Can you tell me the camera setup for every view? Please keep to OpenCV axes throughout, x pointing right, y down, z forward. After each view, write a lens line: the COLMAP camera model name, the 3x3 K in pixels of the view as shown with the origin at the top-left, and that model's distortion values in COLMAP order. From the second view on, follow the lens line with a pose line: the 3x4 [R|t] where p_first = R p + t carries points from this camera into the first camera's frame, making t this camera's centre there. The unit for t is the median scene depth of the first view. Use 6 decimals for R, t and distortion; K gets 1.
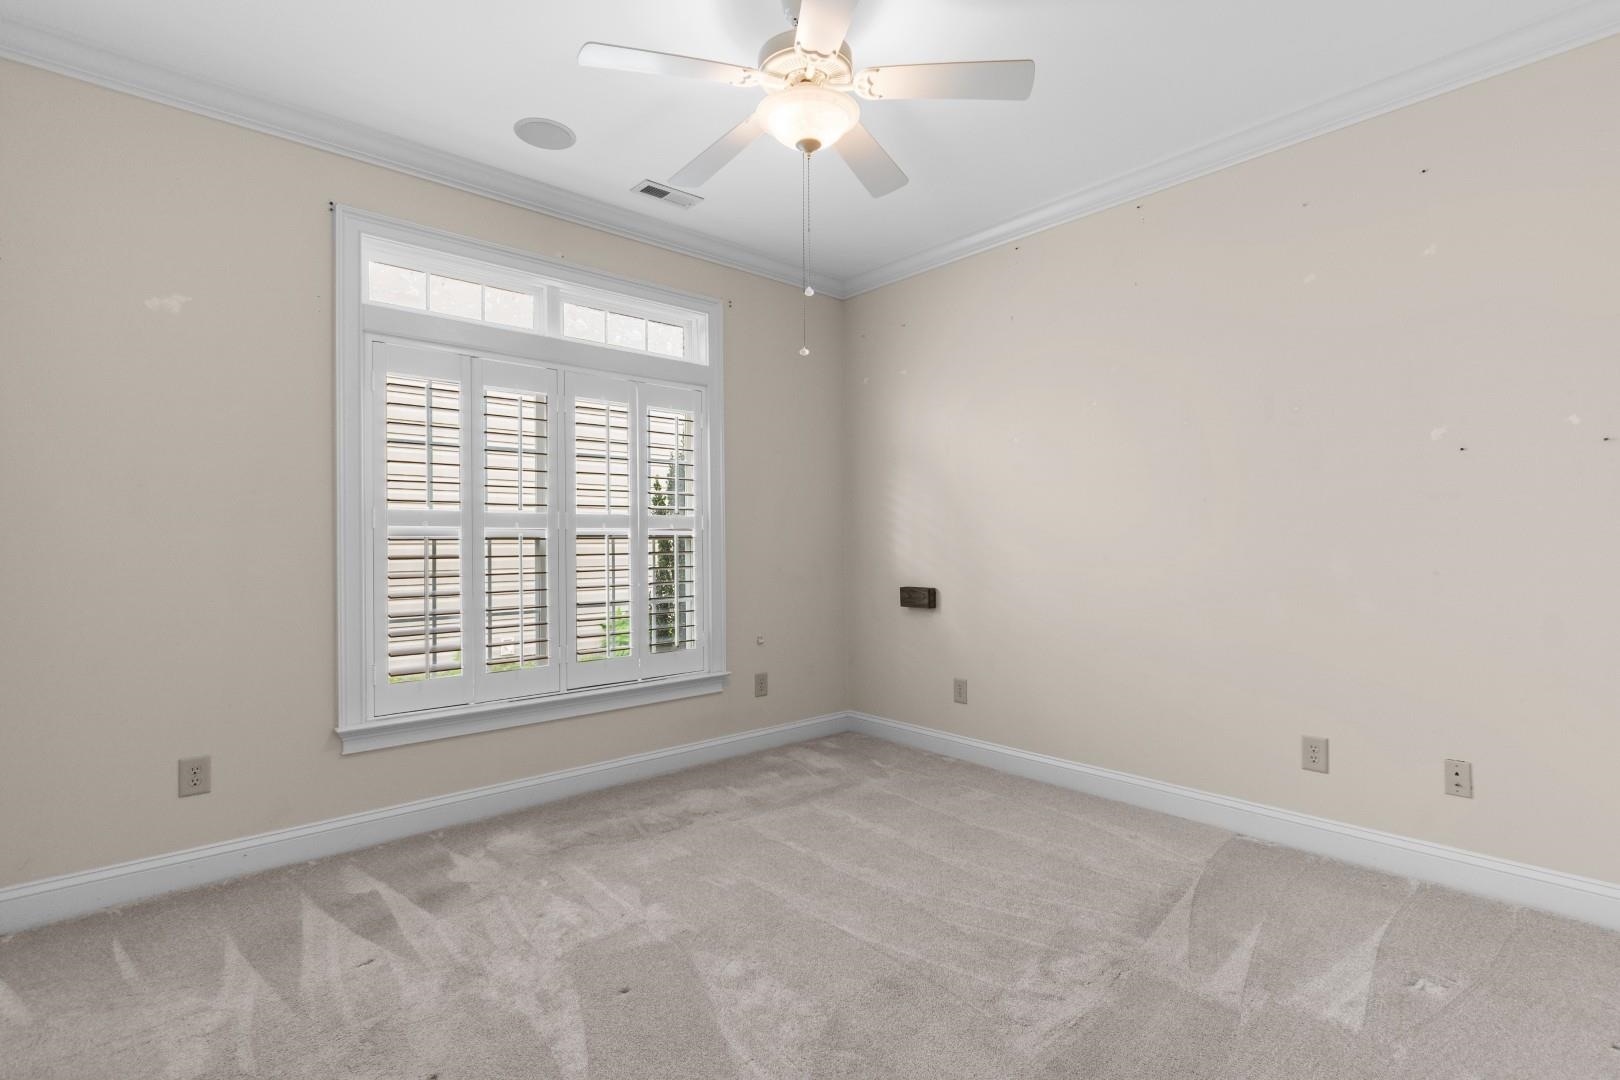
lens RADIAL K [[748.6, 0, 801.6], [0, 748.6, 540.7], [0, 0, 1]] dist [-0.013360, 0.000096]
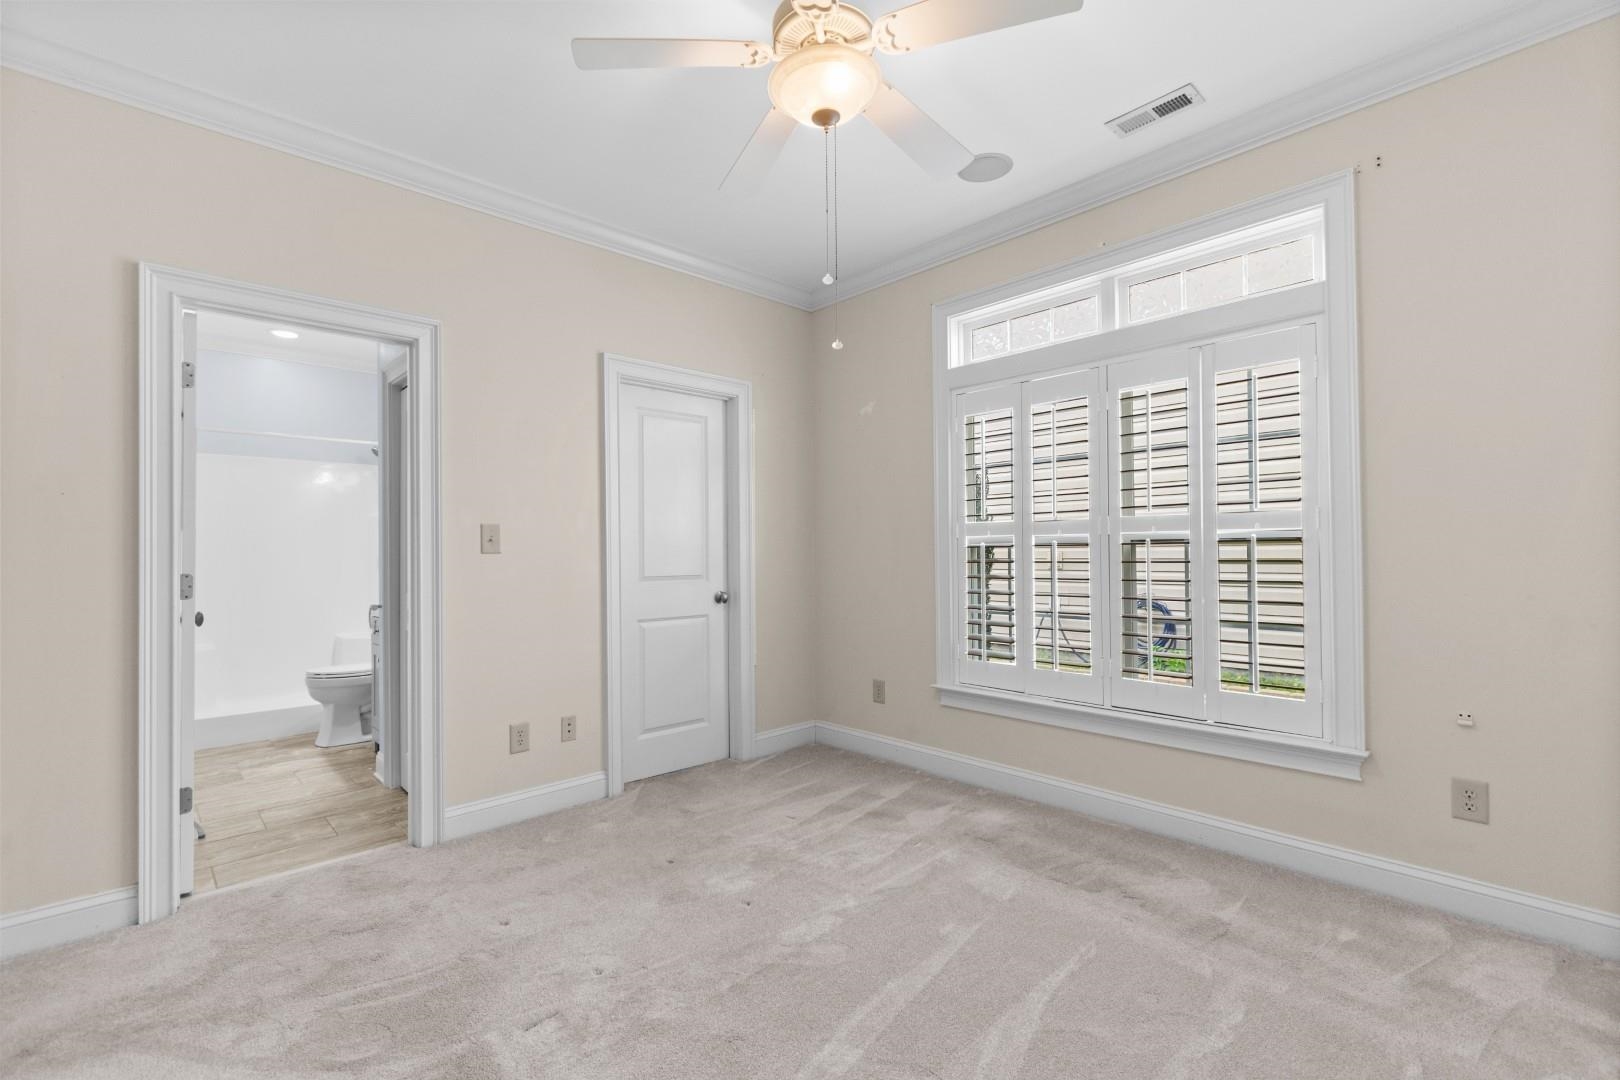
lens RADIAL K [[711.9, 0, 816.2], [0, 711.9, 543.5], [0, 0, 1]] dist [0.002380, -0.001575]
pose [[0.032376, -0.004573, -0.999465, 0.618084], [0.013127, 0.999905, -0.004150, -0.005548], [0.999390, -0.012986, 0.032433, 0.663066]]
